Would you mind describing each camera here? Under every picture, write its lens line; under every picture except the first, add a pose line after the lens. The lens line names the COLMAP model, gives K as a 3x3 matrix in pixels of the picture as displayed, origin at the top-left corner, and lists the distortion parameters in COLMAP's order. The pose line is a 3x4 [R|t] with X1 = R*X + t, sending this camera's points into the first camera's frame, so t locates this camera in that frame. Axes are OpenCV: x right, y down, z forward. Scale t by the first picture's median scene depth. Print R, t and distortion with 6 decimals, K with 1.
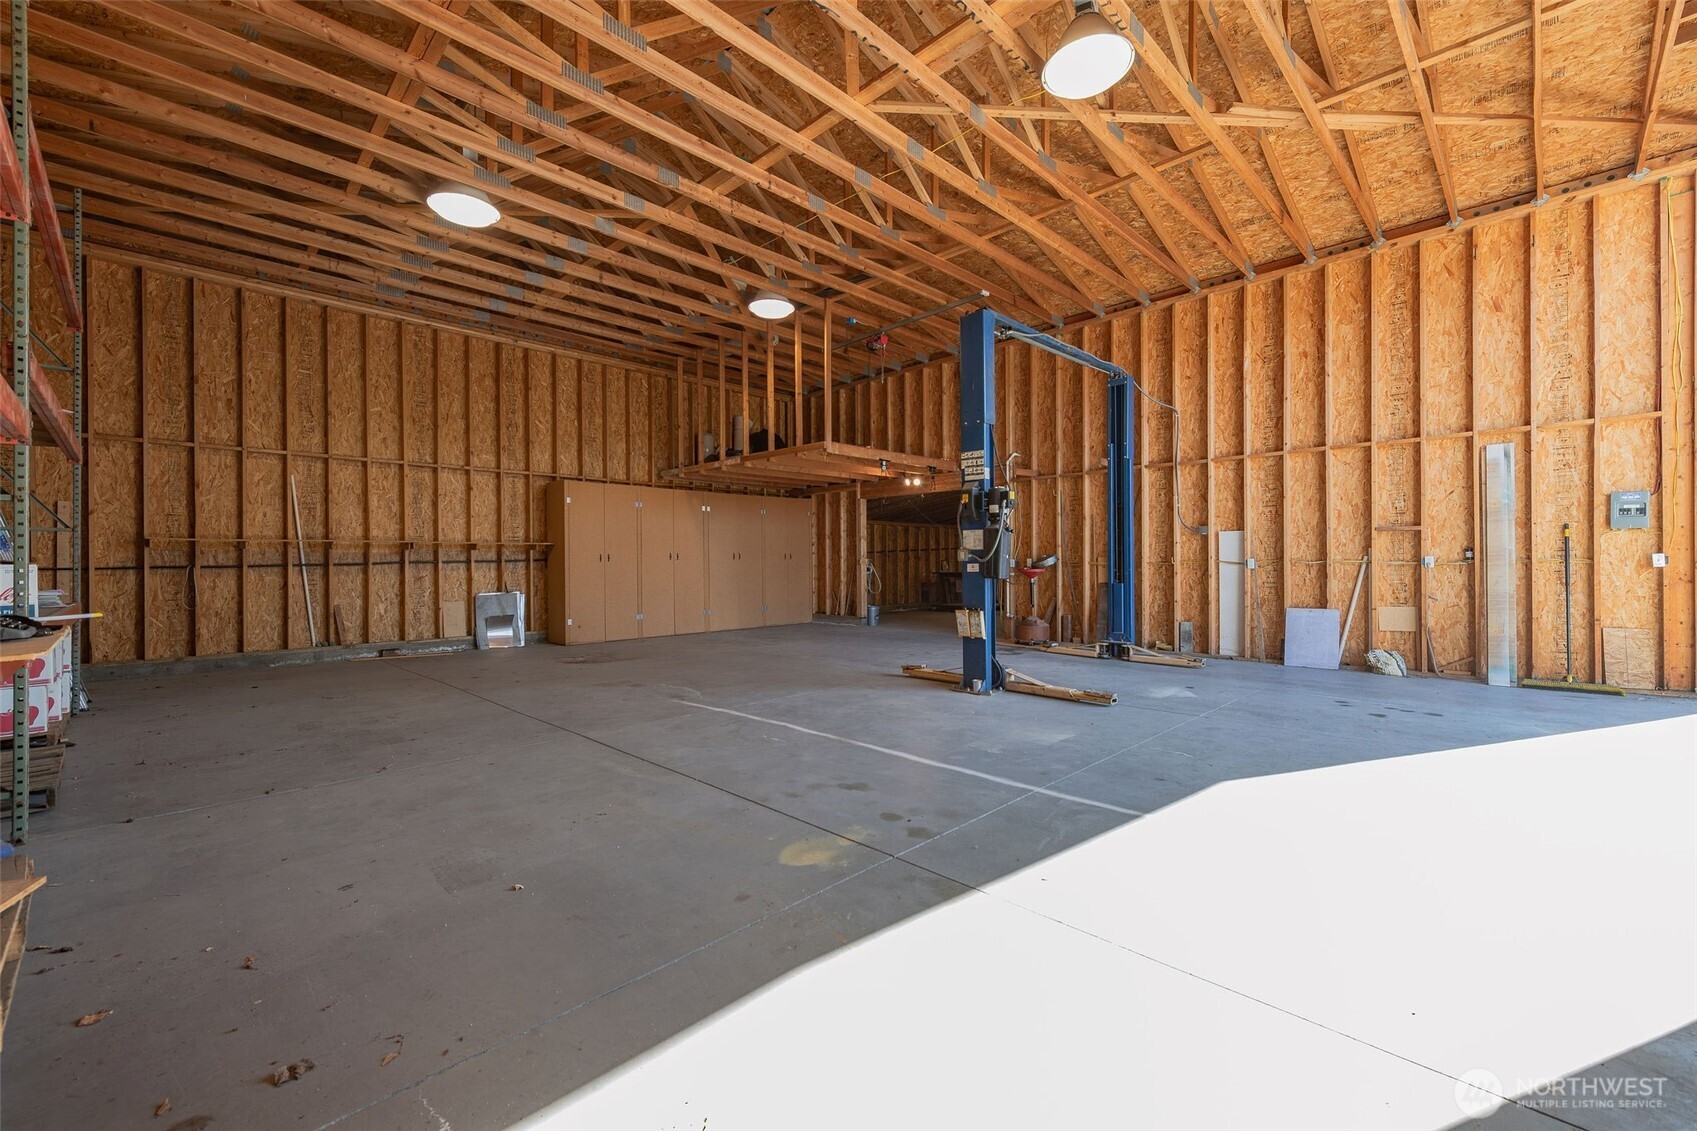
lens RADIAL K [[719.4, 0, 855.6], [0, 719.4, 559.2], [0, 0, 1]] dist [0.015071, 0.000172]
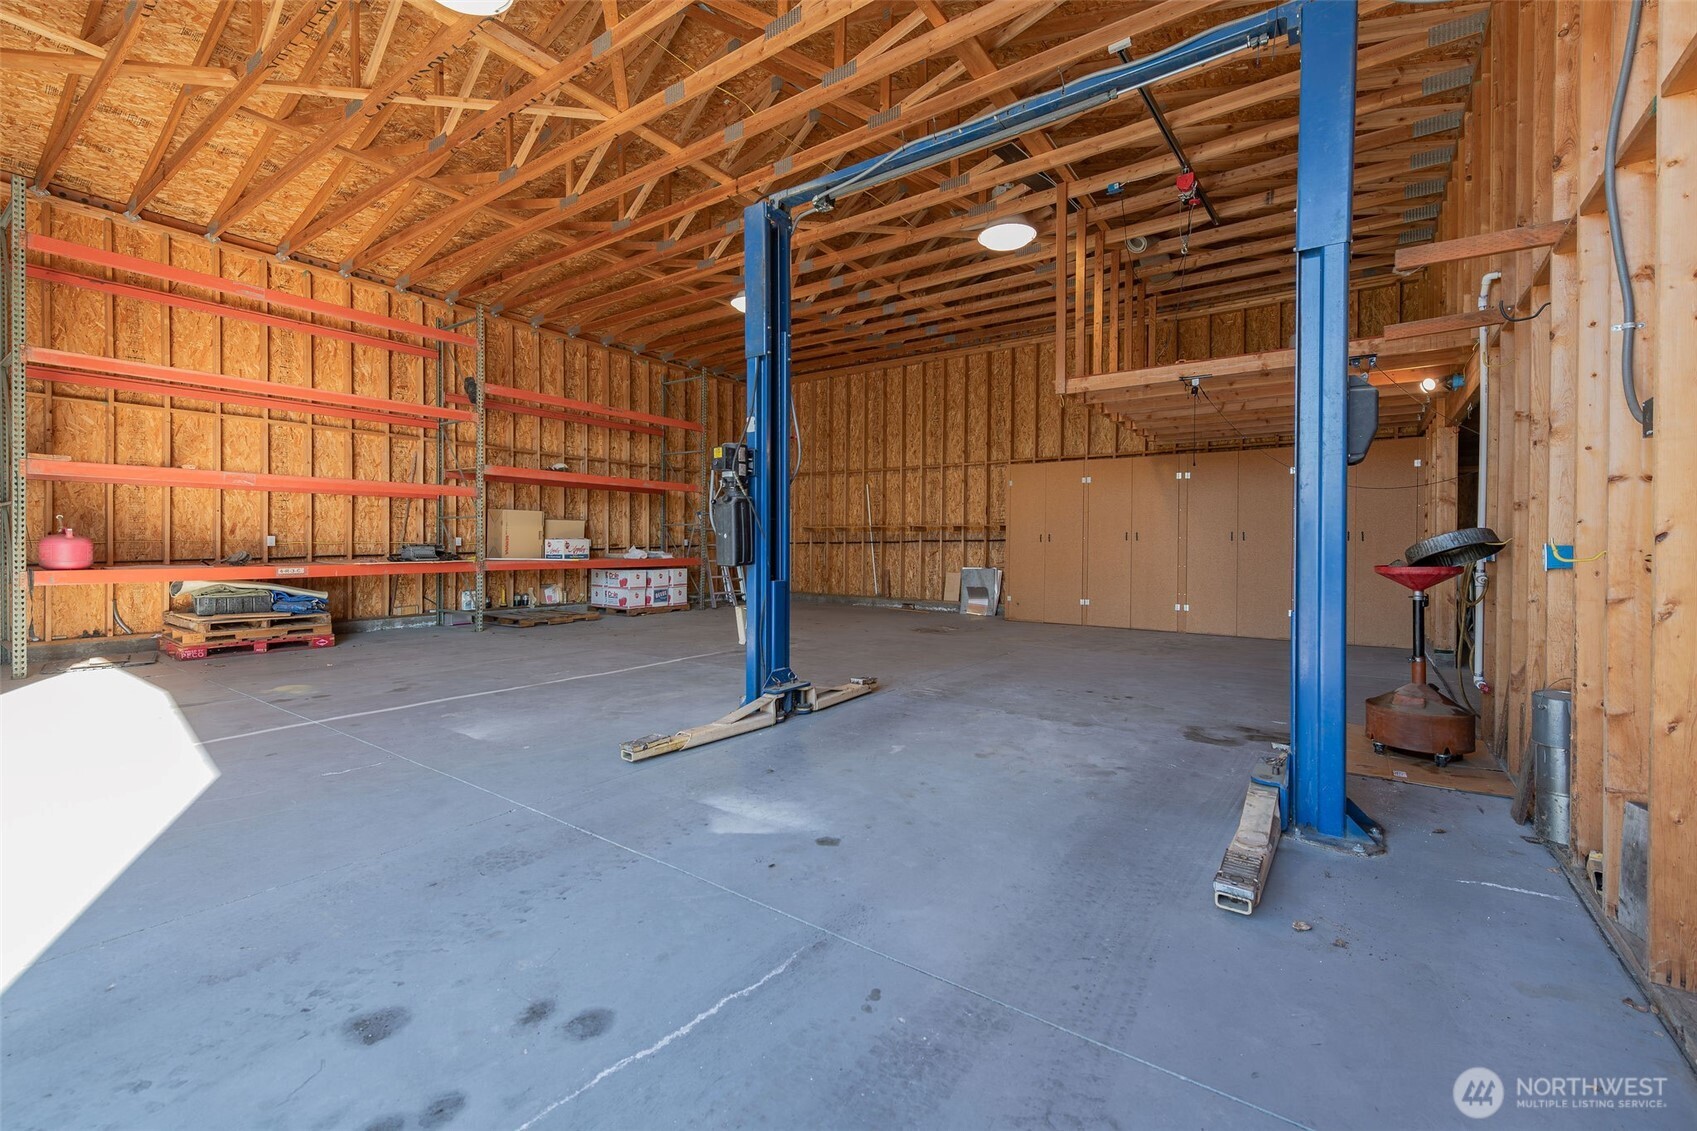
lens RADIAL K [[719.4, 0, 855.6], [0, 719.4, 556.5], [0, 0, 1]] dist [0.015071, 0.000172]
pose [[0.149246, 0.023419, -0.988523, 0.627372], [-0.006928, 0.999720, 0.022639, 0.003537], [0.988776, 0.003470, 0.149366, 0.626095]]
